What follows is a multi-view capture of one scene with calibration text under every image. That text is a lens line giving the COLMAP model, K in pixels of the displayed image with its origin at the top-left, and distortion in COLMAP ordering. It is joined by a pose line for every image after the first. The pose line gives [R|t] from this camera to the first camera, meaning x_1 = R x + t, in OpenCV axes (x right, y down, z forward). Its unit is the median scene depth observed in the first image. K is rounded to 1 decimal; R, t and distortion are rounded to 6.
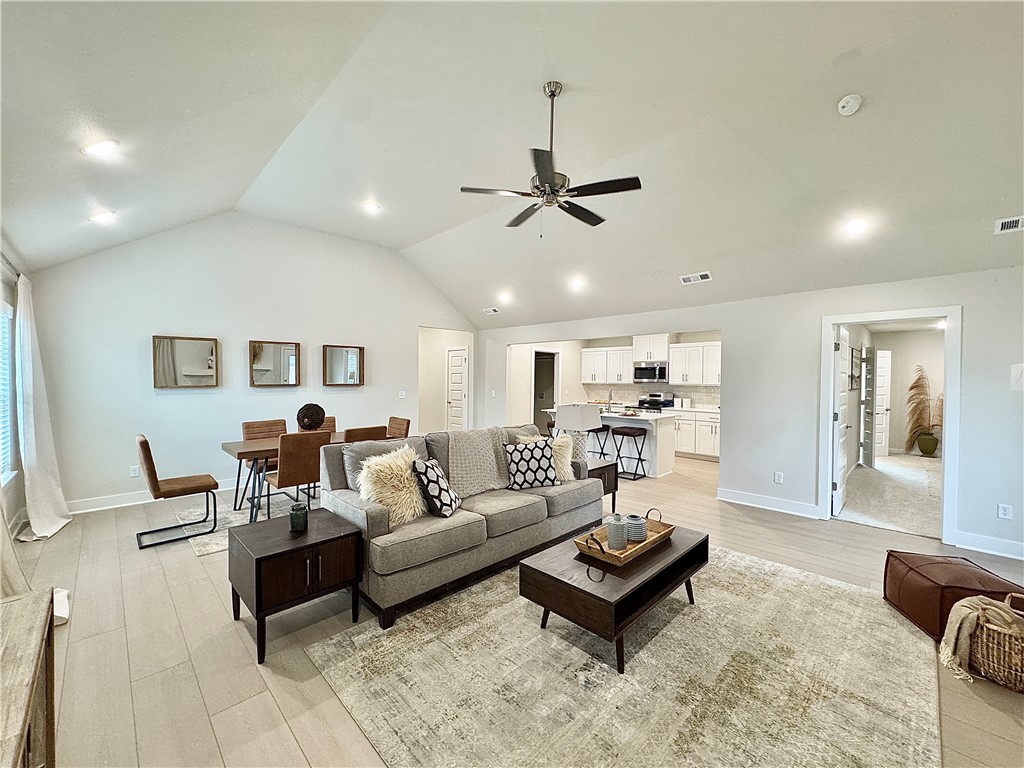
lens RADIAL K [[409.7, 0, 514.2], [0, 409.7, 383.0], [0, 0, 1]] dist [-0.004281, 0.000877]
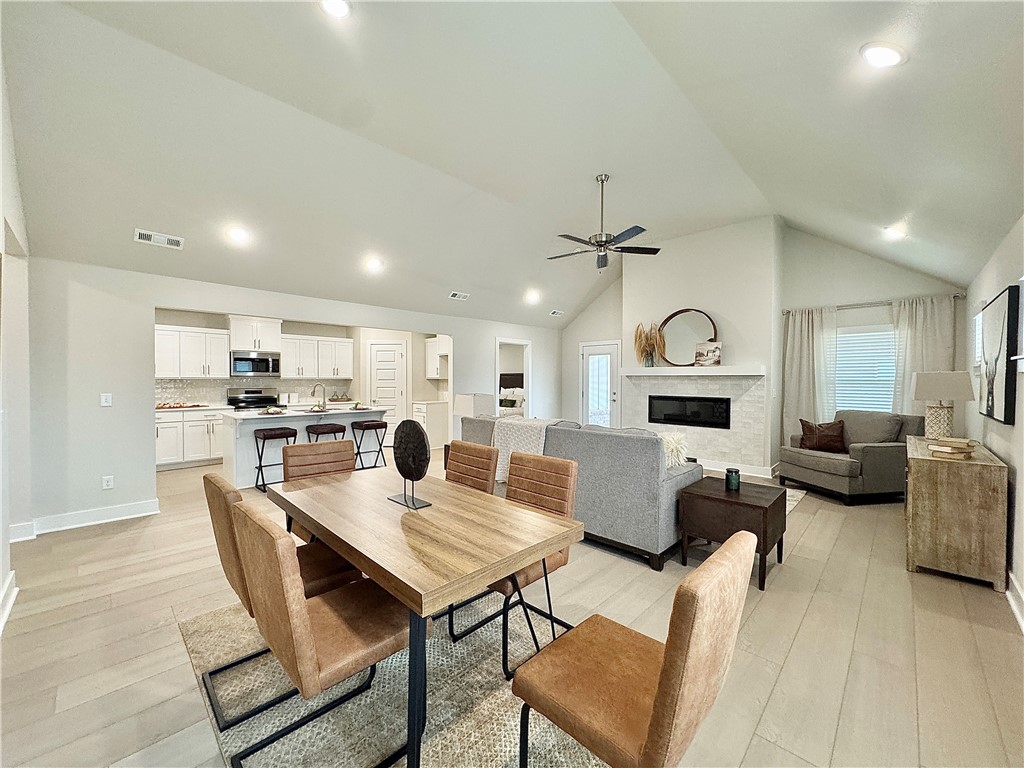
lens RADIAL K [[409.7, 0, 509.2], [0, 409.7, 381.9], [0, 0, 1]] dist [-0.004281, 0.000877]
pose [[-0.004917, -0.015312, 0.999871, -0.534618], [0.008588, 0.999845, 0.015354, 0.002088], [-0.999951, 0.008662, -0.004785, 0.506669]]
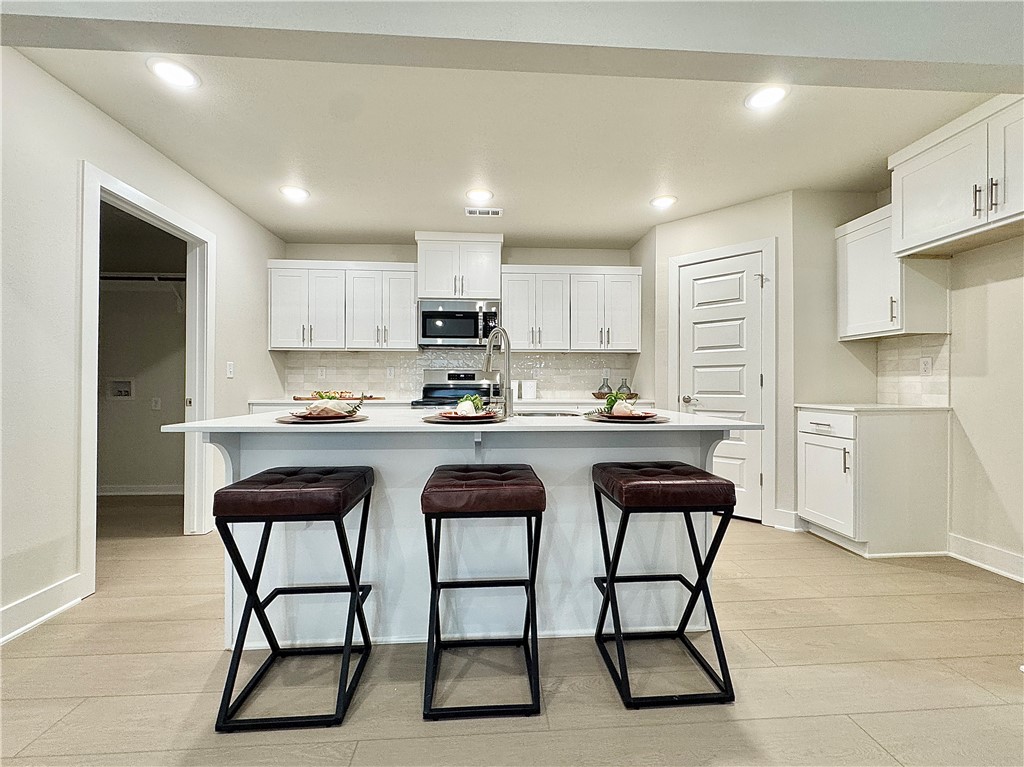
lens RADIAL K [[409.7, 0, 513.5], [0, 409.7, 388.9], [0, 0, 1]] dist [-0.004281, 0.000877]
pose [[0.666741, -0.016235, 0.745113, 0.036034], [0.012918, 0.999864, 0.010227, 0.044068], [-0.745178, 0.002806, 0.666860, 0.684620]]
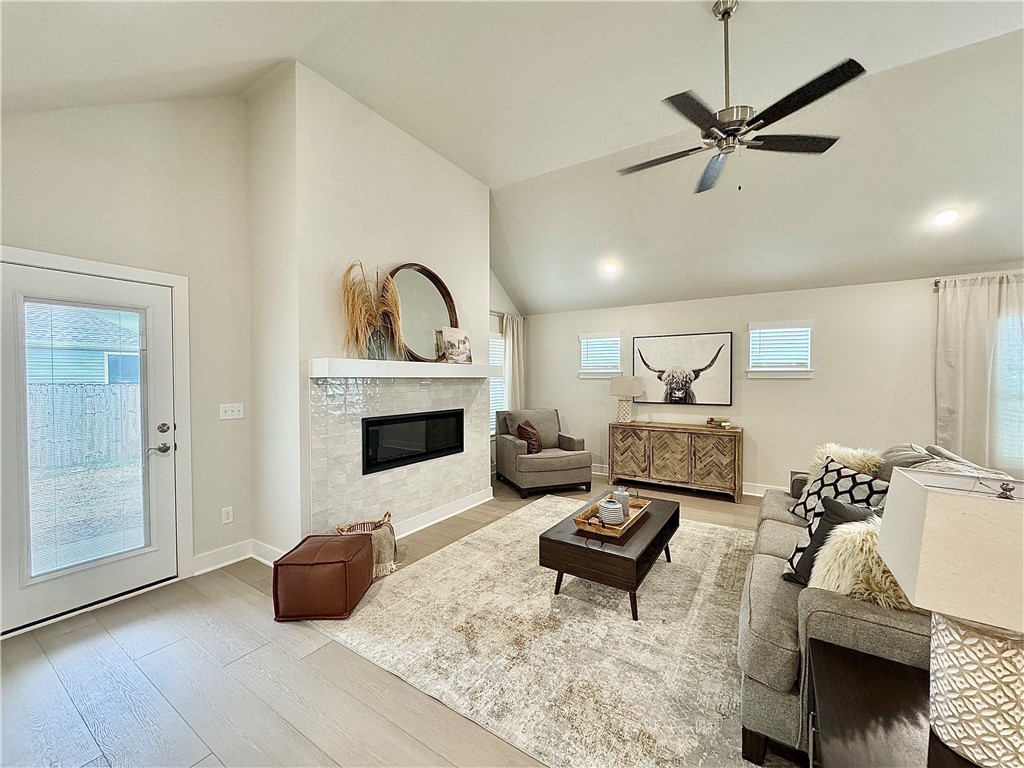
lens RADIAL K [[409.7, 0, 511.9], [0, 409.7, 386.9], [0, 0, 1]] dist [-0.004281, 0.000877]
pose [[-0.980581, -0.003822, -0.196076, 0.247905], [-0.010503, 0.999399, 0.033041, -0.001261], [0.195832, 0.034459, -0.980032, 0.640386]]
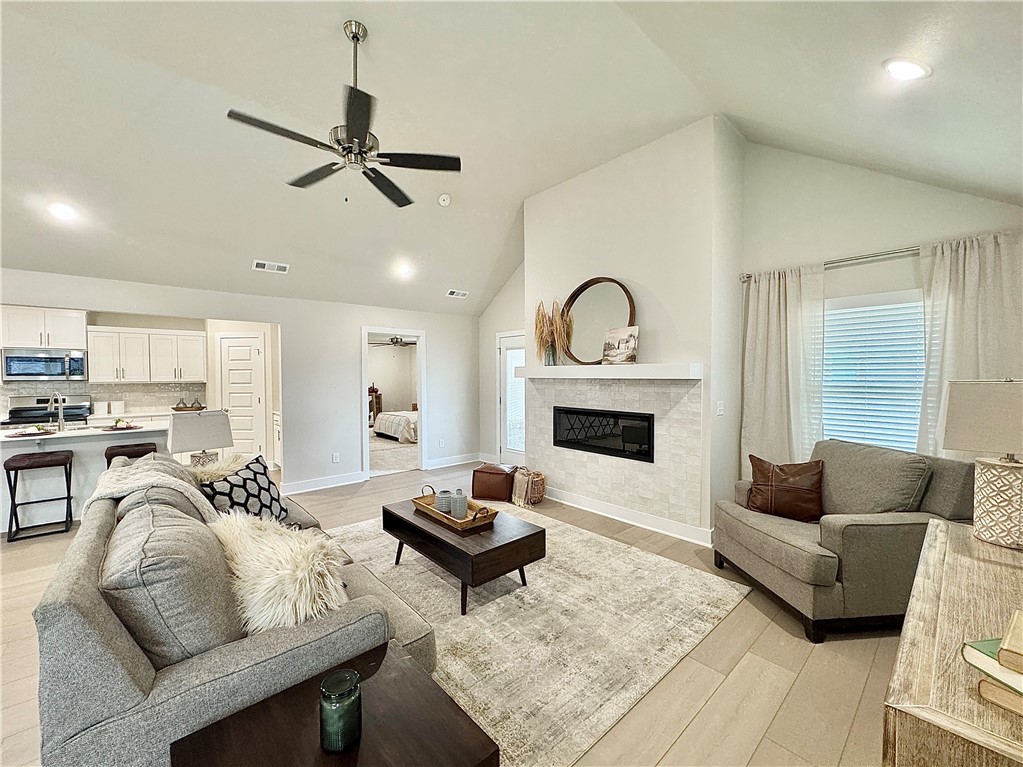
lens RADIAL K [[409.3, 0, 512.8], [0, 409.3, 383.9], [0, 0, 1]] dist [-0.004281, 0.000877]
pose [[0.063838, -0.032230, 0.997440, -0.275262], [0.014543, 0.999402, 0.031363, -0.006140], [-0.997854, 0.012504, 0.064269, 0.233221]]
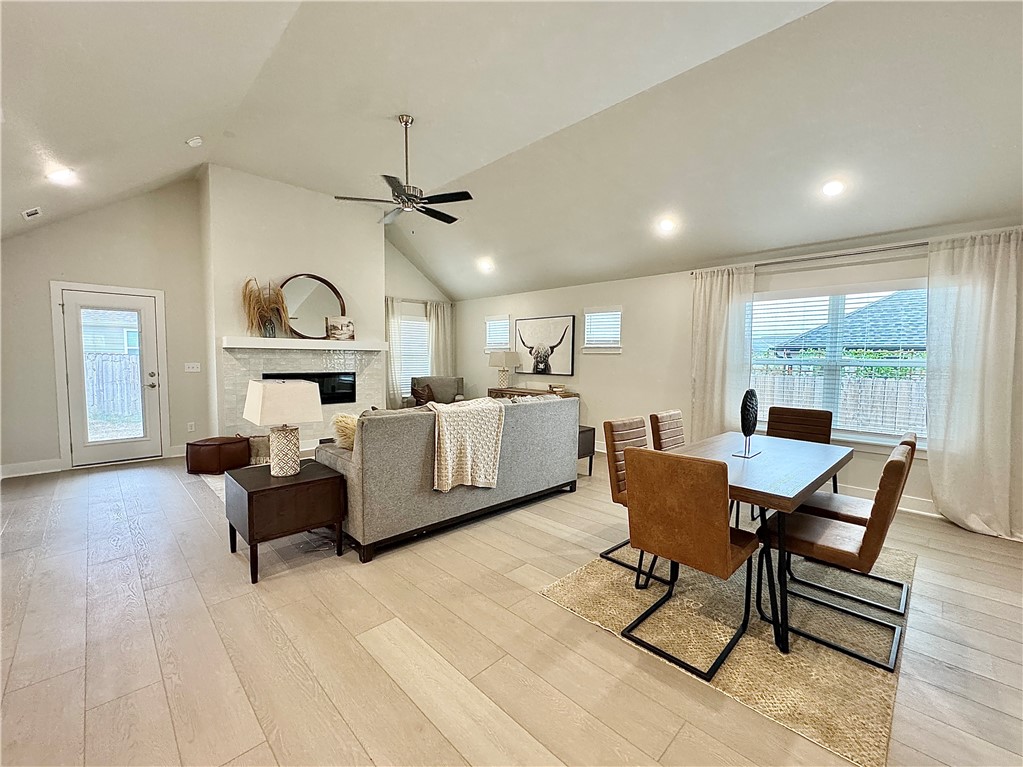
lens RADIAL K [[425.8, 0, 510.1], [0, 425.8, 383.9], [0, 0, 1]] dist [-0.002960, 0.000268]
pose [[-0.999571, -0.021242, 0.020178, -0.102281], [-0.019660, 0.996944, 0.075611, 0.001826], [-0.021722, 0.075182, -0.996933, 0.893830]]
